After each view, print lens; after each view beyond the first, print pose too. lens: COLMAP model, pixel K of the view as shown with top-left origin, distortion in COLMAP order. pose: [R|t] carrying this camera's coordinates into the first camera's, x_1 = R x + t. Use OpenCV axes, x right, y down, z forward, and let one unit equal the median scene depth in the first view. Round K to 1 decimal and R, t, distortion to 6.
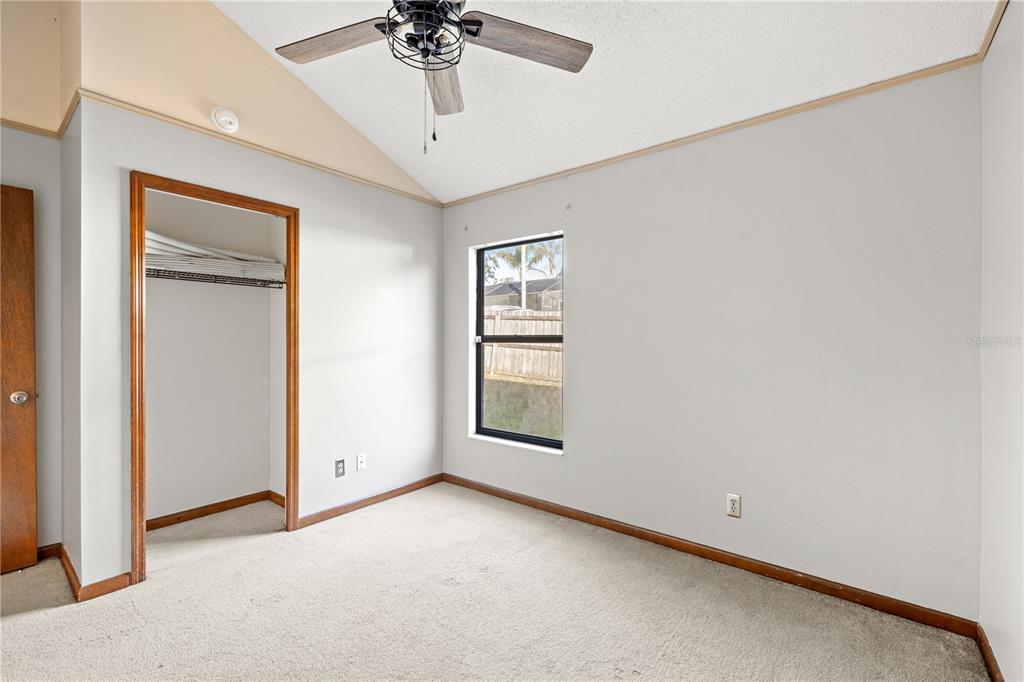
lens RADIAL K [[446.2, 0, 491.2], [0, 446.2, 338.2], [0, 0, 1]] dist [-0.000076, -0.000090]
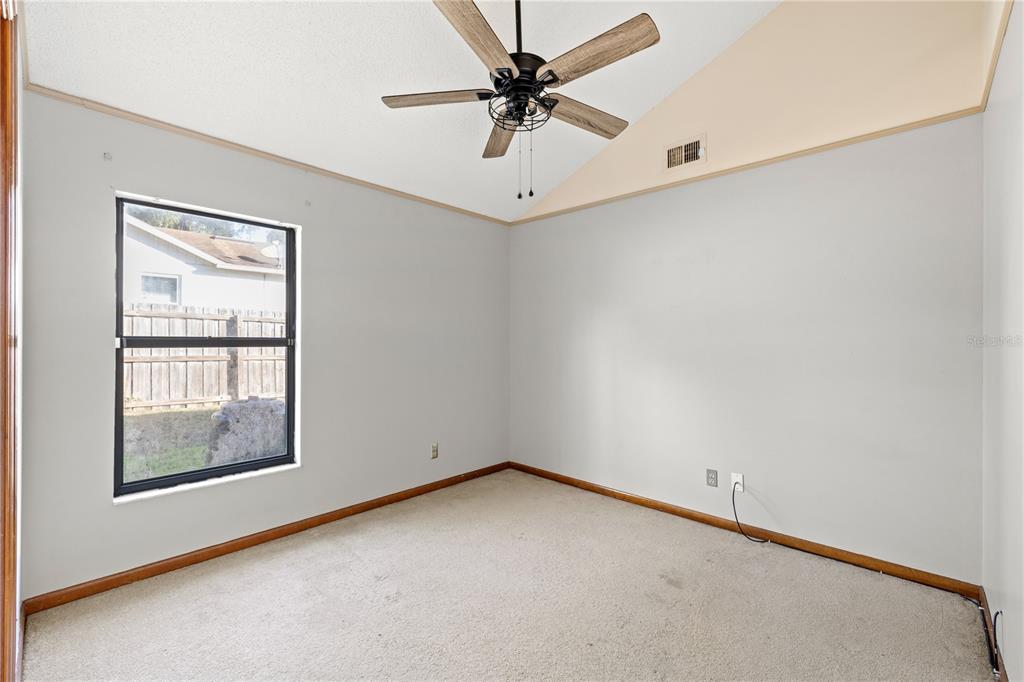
lens RADIAL K [[446.2, 0, 518.2], [0, 446.2, 341.9], [0, 0, 1]] dist [-0.000076, -0.000090]
pose [[0.027490, -0.003659, 0.999615, -0.696114], [-0.006973, 0.999968, 0.003853, -0.005921], [-0.999598, -0.007076, 0.027464, 0.476018]]
